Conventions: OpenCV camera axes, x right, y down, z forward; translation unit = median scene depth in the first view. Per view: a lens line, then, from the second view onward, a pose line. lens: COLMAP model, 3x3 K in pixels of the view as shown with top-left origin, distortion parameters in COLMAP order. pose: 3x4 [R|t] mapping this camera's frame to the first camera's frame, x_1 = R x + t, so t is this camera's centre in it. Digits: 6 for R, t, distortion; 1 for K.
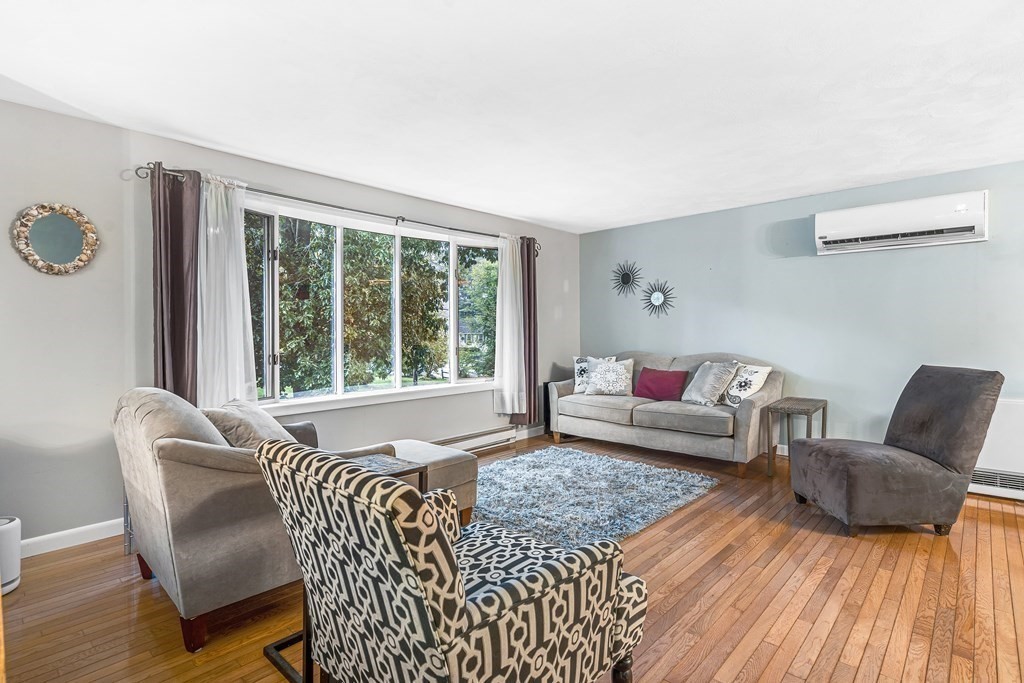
lens RADIAL K [[469.2, 0, 517.7], [0, 469.2, 335.2], [0, 0, 1]] dist [-0.012784, 0.003604]
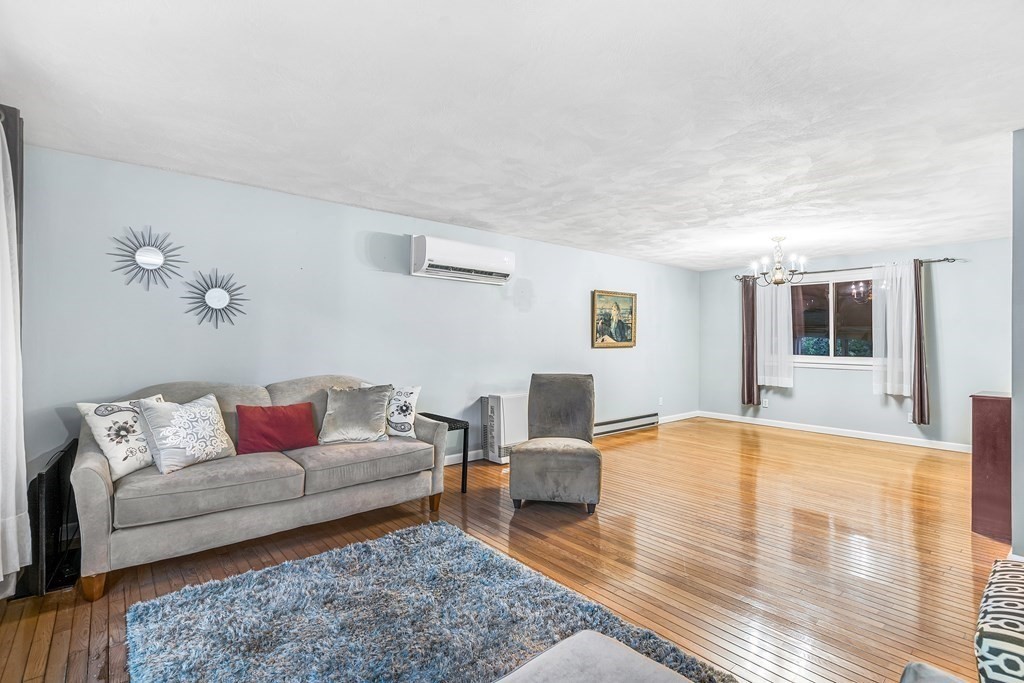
lens RADIAL K [[469.2, 0, 515.9], [0, 469.2, 344.6], [0, 0, 1]] dist [-0.012784, 0.003604]
pose [[0.126526, 0.004738, 0.991952, -0.344178], [0.012321, 0.999904, -0.006348, -0.006817], [-0.991887, 0.013025, 0.126456, 0.610278]]
